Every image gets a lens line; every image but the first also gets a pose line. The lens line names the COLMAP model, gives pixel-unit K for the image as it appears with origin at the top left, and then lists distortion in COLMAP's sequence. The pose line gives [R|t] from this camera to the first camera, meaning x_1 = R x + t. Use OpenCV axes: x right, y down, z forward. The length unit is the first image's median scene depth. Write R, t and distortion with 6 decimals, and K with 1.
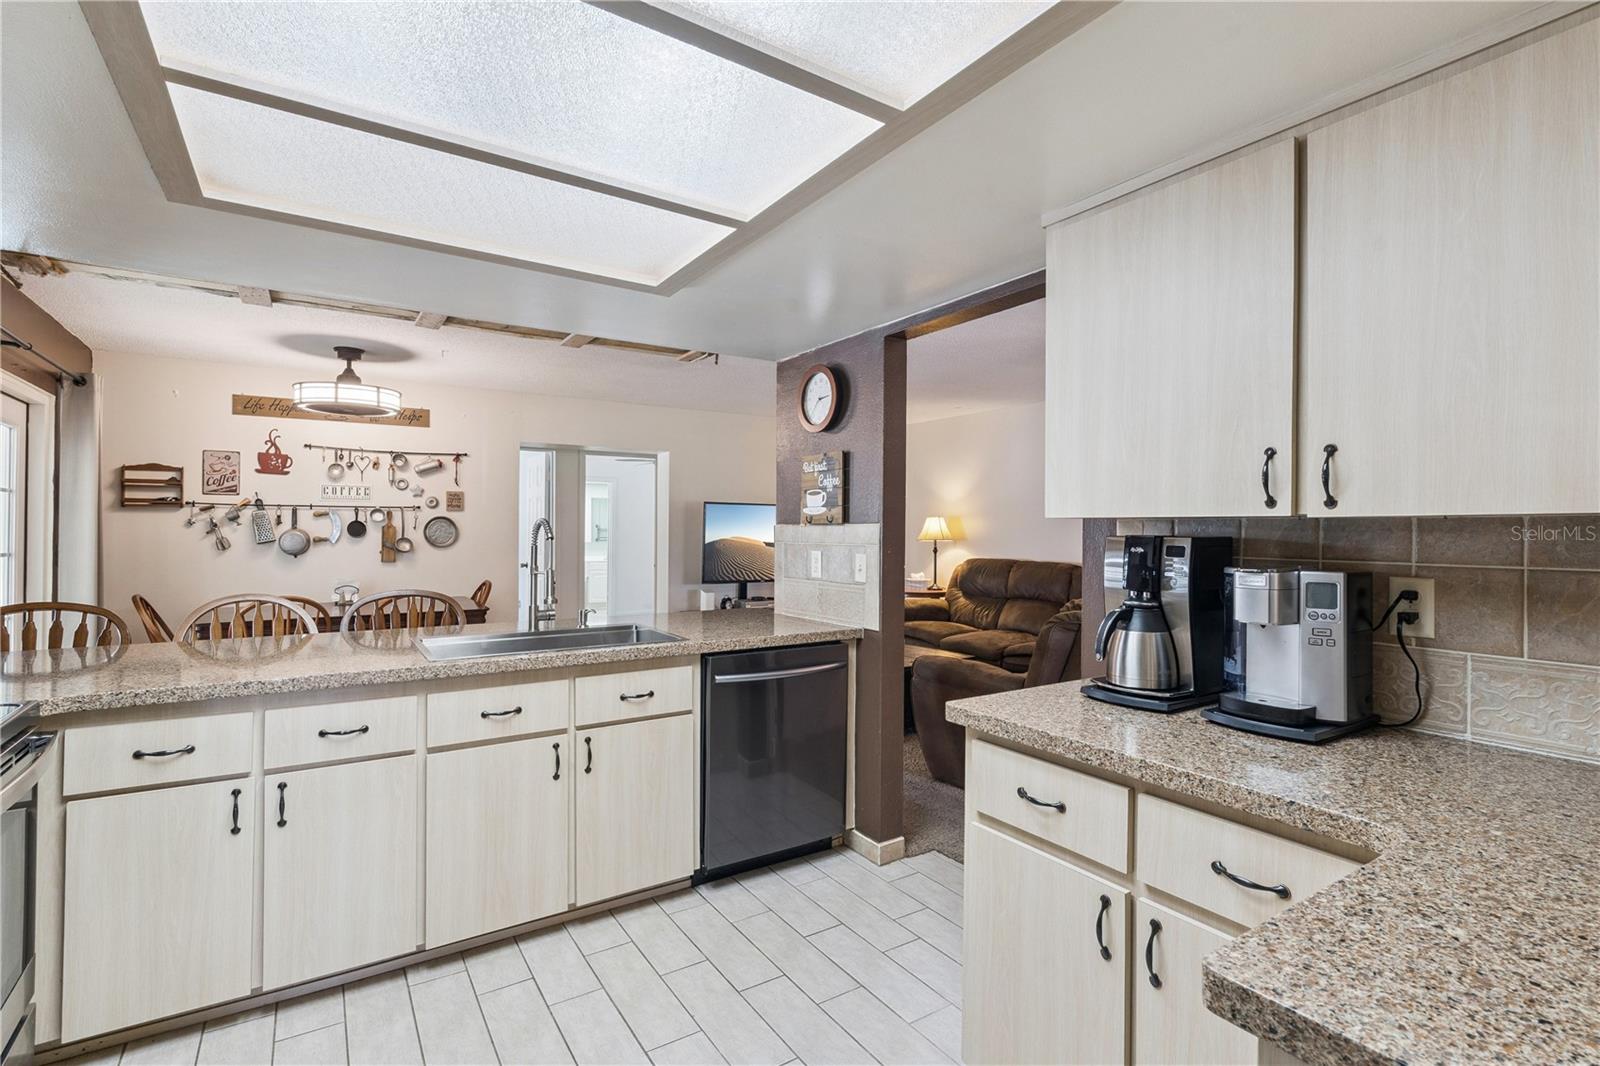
lens RADIAL K [[712.1, 0, 806.6], [0, 712.1, 523.1], [0, 0, 1]] dist [-0.003004, -0.000800]
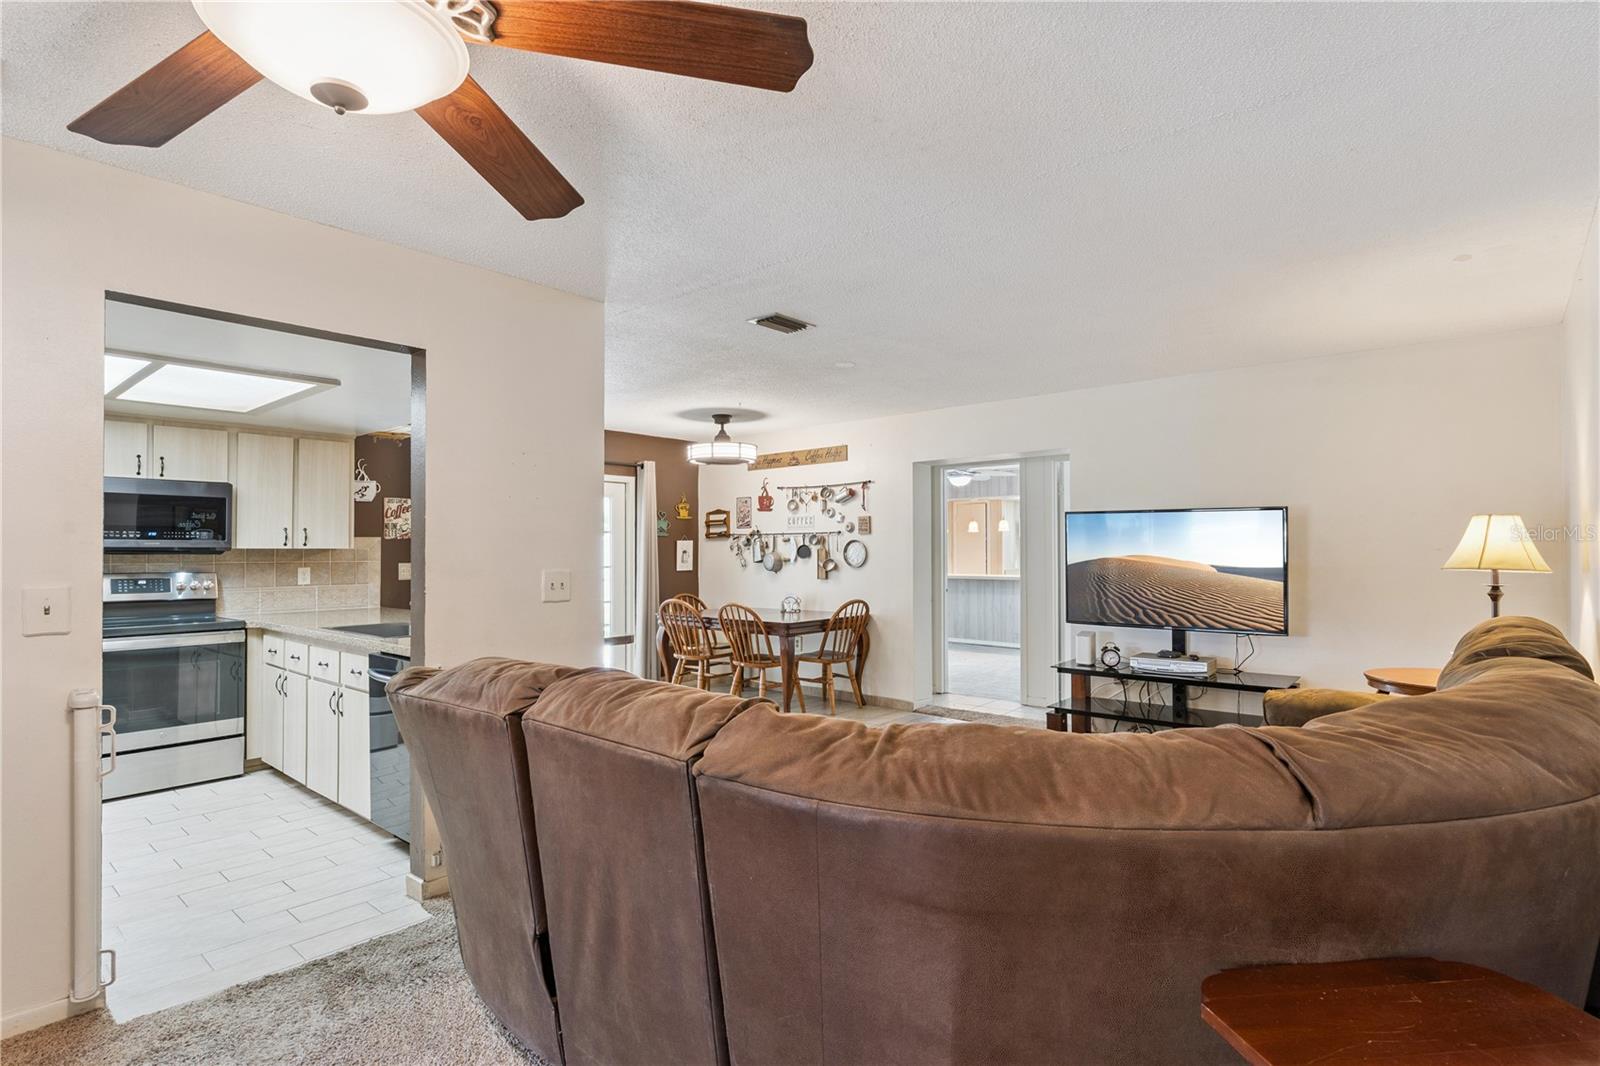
lens RADIAL K [[796.2, 0, 807.7], [0, 796.2, 543.7], [0, 0, 1]] dist [-0.001277, 0.000399]
pose [[0.276163, -0.015553, -0.960985, 0.708819], [0.013508, 0.999833, -0.012300, 0.012327], [0.961016, -0.009584, 0.276327, 0.637939]]
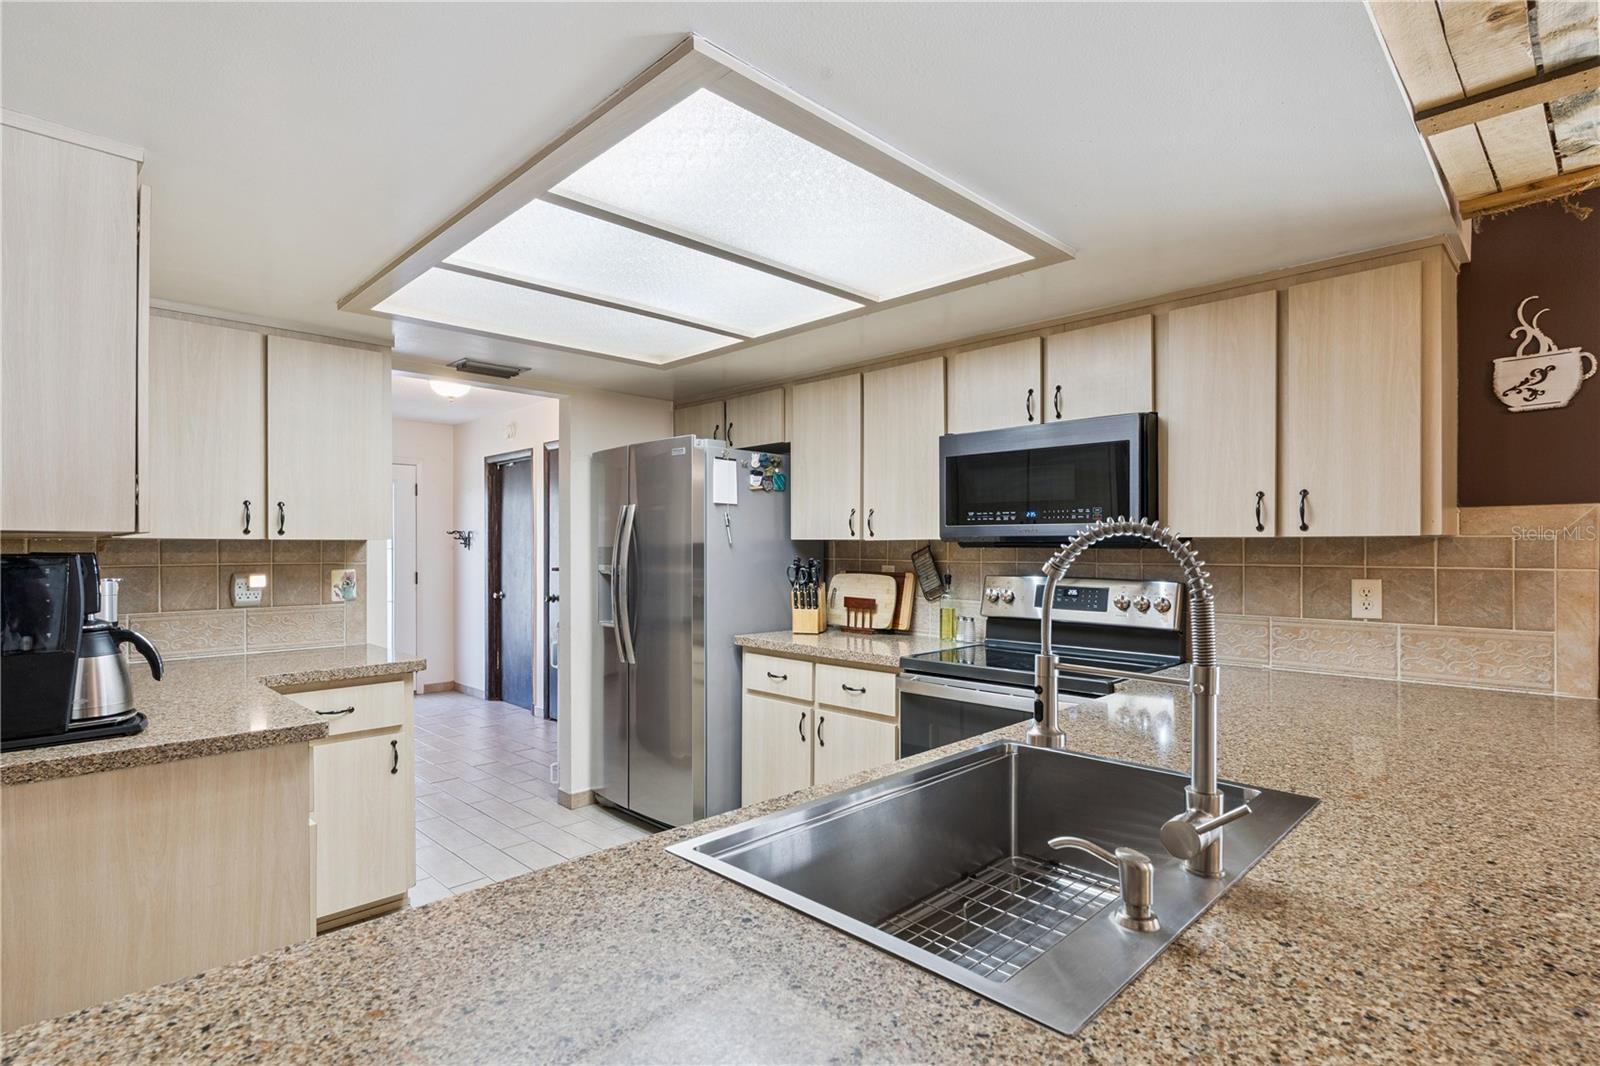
lens RADIAL K [[796.2, 0, 805.5], [0, 796.2, 545.8], [0, 0, 1]] dist [-0.001277, 0.000399]
pose [[-0.979851, -0.006852, -0.199610, -0.066833], [-0.004690, 0.999925, -0.011302, 0.009004], [0.199673, -0.010138, -0.979810, 0.679514]]
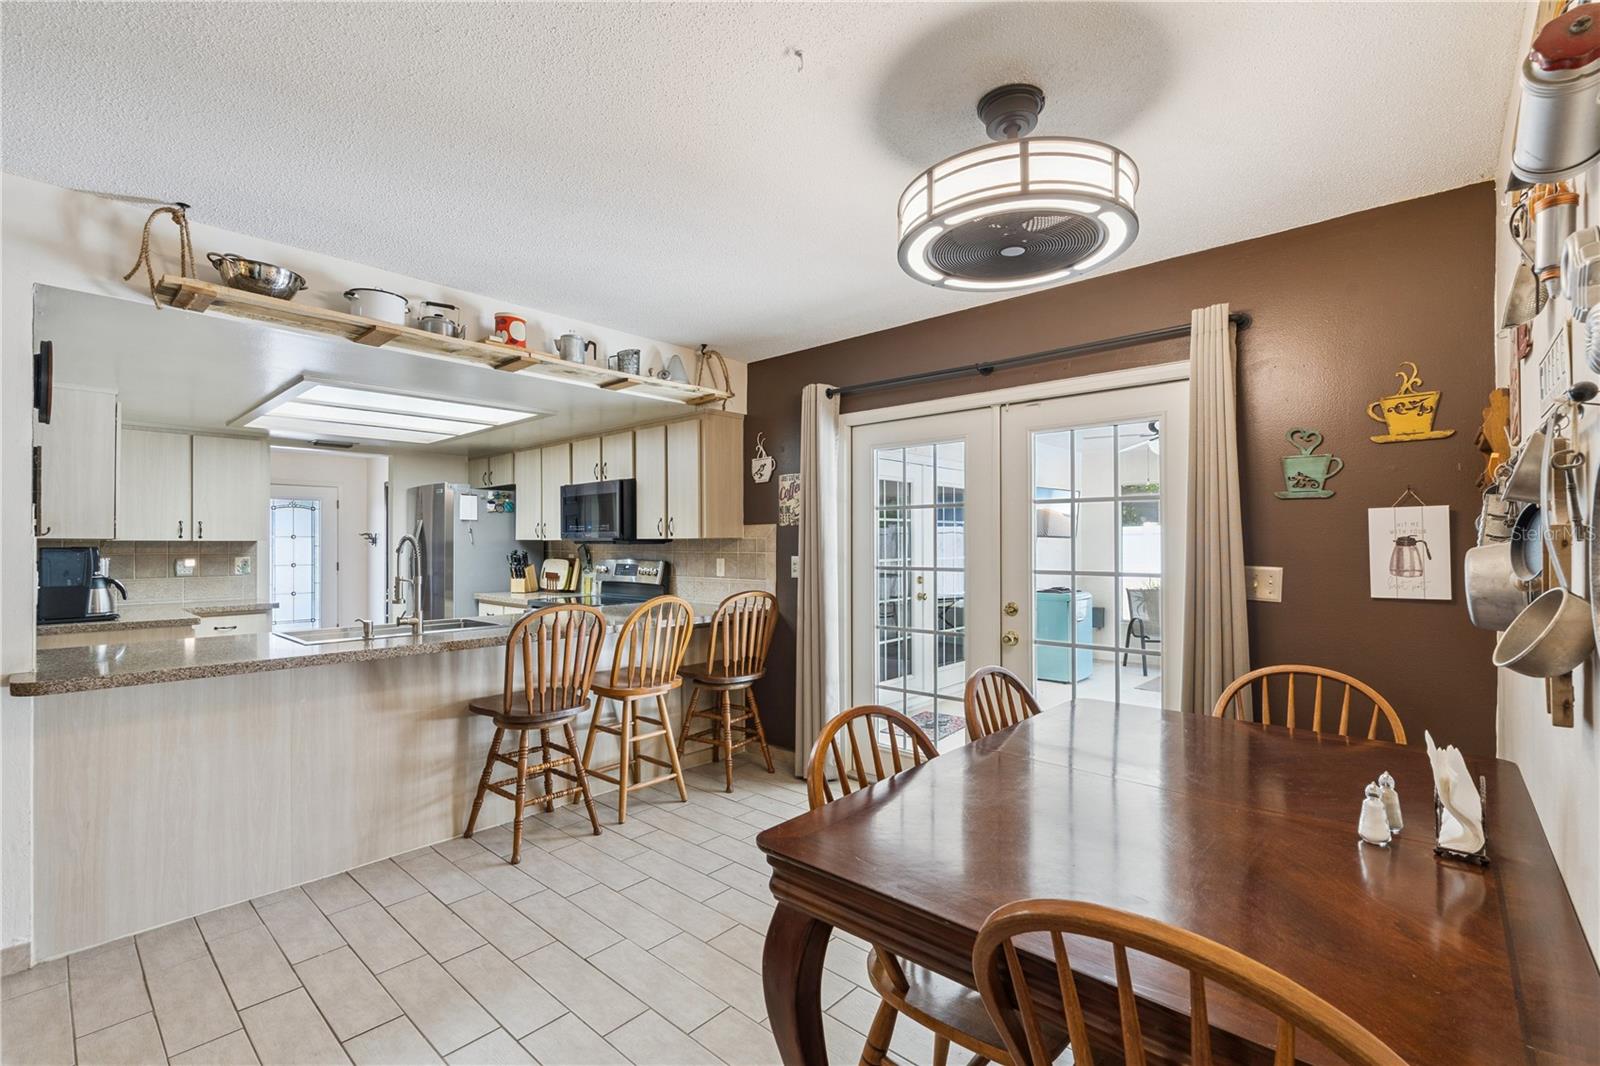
lens RADIAL K [[712.1, 0, 808.2], [0, 712.1, 537.4], [0, 0, 1]] dist [-0.003004, -0.000800]
pose [[-0.968487, -0.006027, -0.248992, -0.364610], [-0.001245, 0.999812, -0.019357, 0.012880], [0.249062, -0.018437, -0.968312, 1.177195]]
